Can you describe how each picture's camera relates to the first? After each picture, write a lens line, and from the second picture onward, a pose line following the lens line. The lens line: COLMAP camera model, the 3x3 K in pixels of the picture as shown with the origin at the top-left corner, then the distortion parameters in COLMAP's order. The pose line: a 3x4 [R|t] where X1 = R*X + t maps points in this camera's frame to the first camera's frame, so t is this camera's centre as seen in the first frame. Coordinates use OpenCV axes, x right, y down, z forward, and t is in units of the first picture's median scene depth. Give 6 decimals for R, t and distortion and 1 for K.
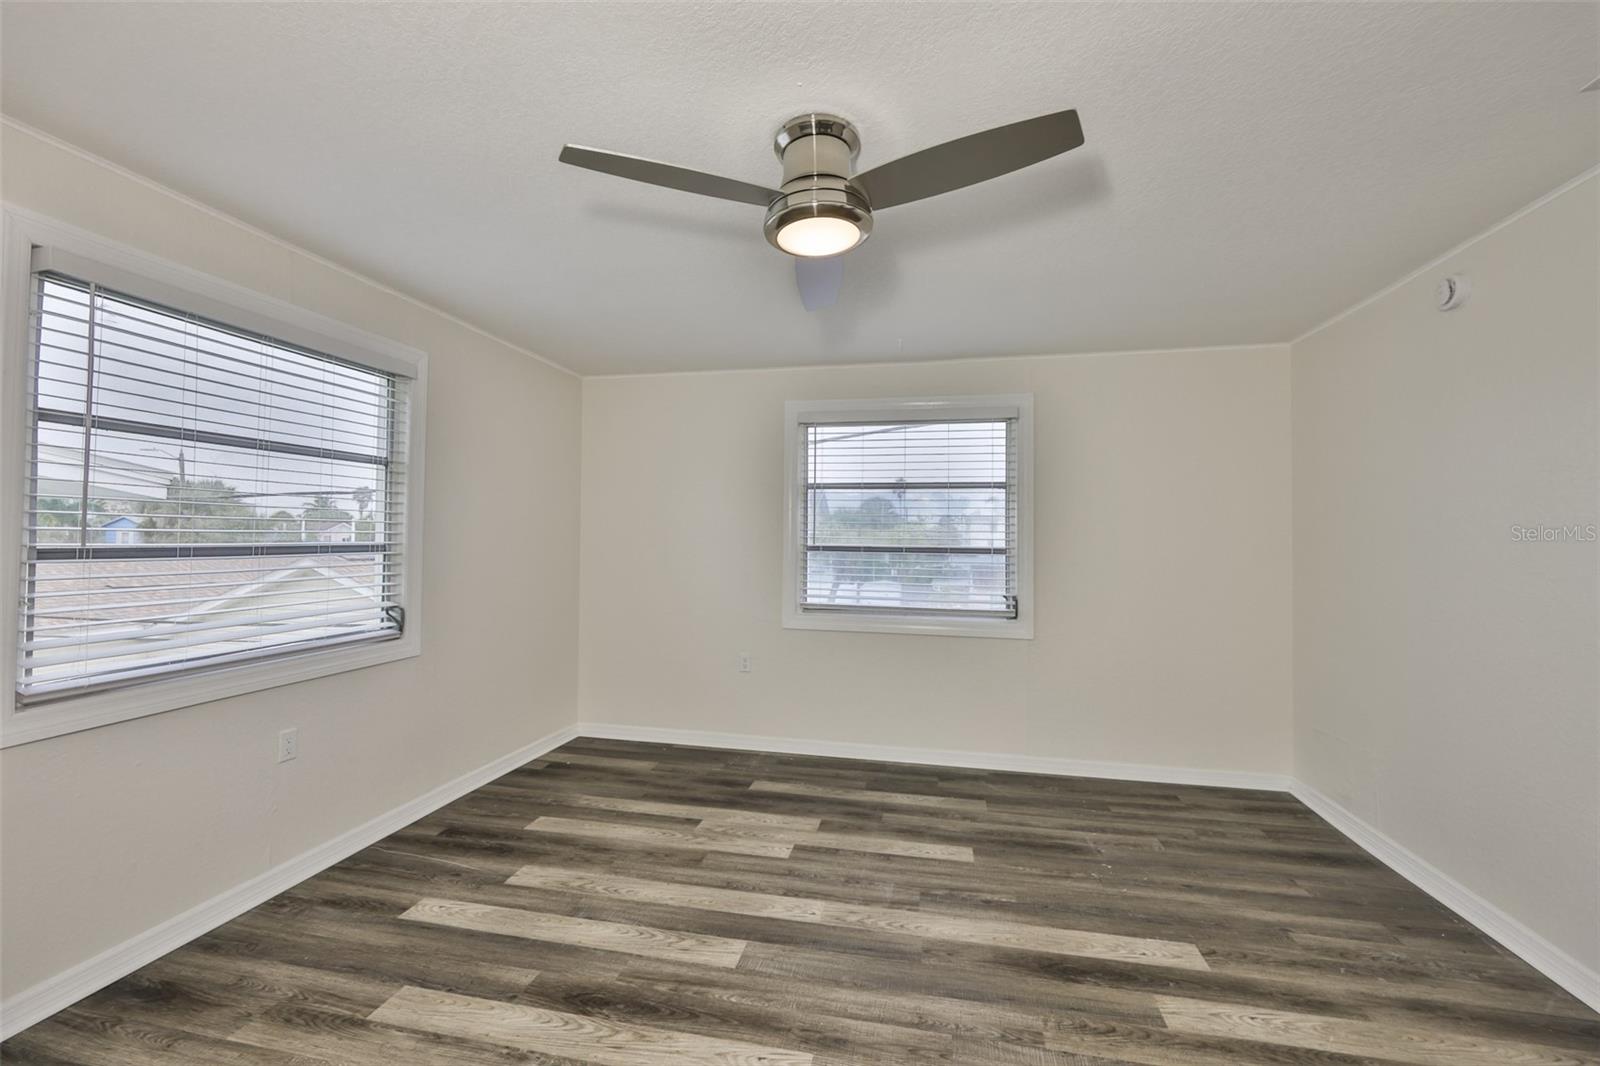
lens RADIAL K [[683.2, 0, 793.4], [0, 683.2, 536.9], [0, 0, 1]] dist [-0.001107, 0.000166]
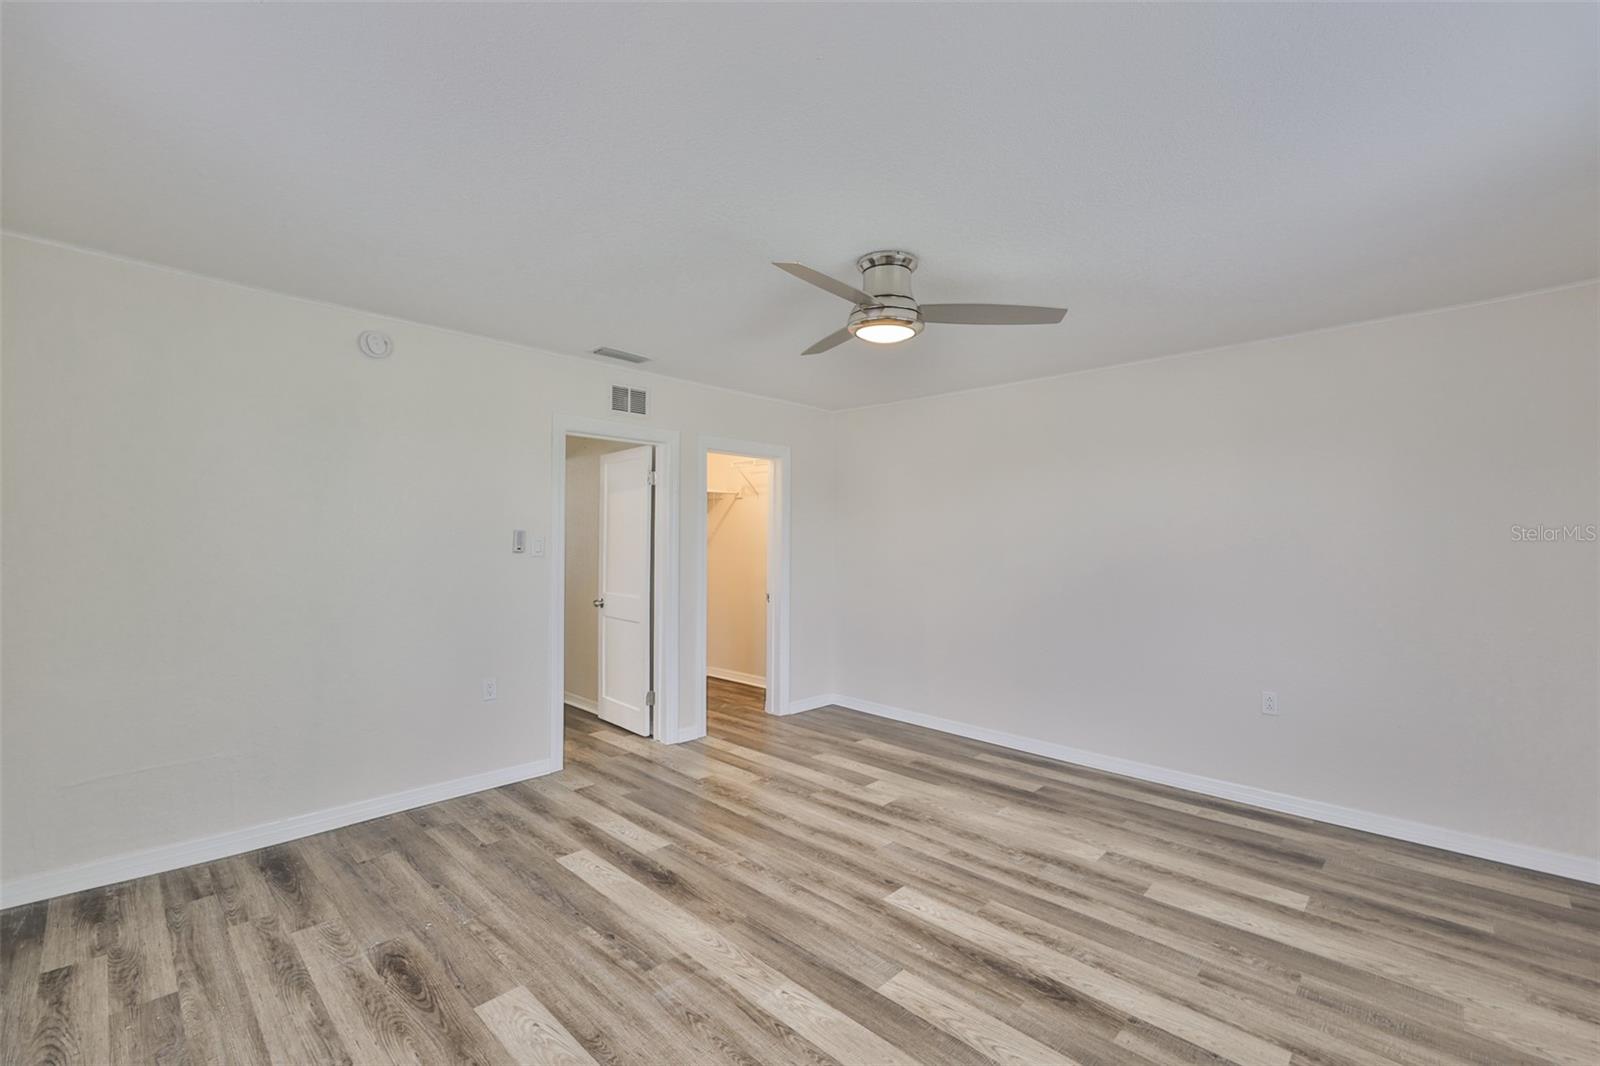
lens RADIAL K [[675.4, 0, 794.9], [0, 675.4, 535.8], [0, 0, 1]] dist [-0.002674, 0.000119]
pose [[-0.848407, -0.009016, 0.529268, -0.380670], [-0.017955, 0.999770, -0.011750, 0.004206], [-0.529040, -0.019471, -0.848373, 1.570210]]
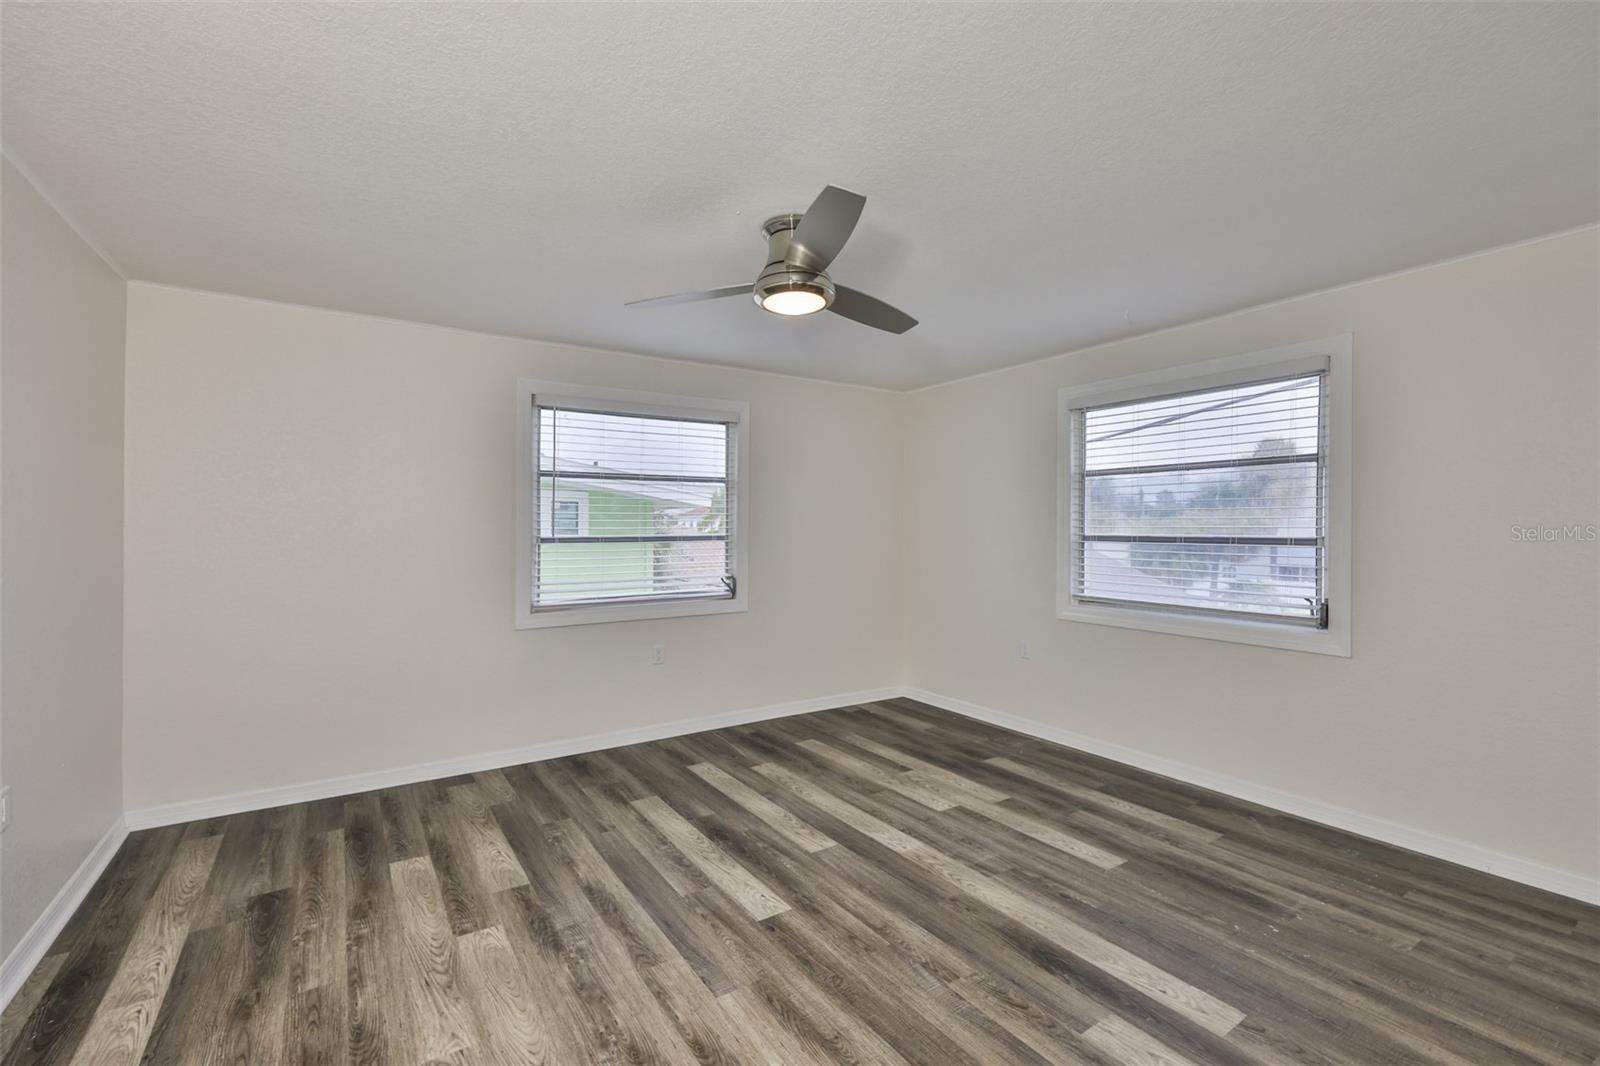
lens RADIAL K [[688.7, 0, 786.2], [0, 688.7, 535.7], [0, 0, 1]] dist [-0.000506, 0.000241]
pose [[0.709073, -0.003292, -0.705128, 0.667975], [0.010475, 0.999928, 0.005866, 0.004527], [0.705057, -0.011546, 0.709056, 0.018258]]
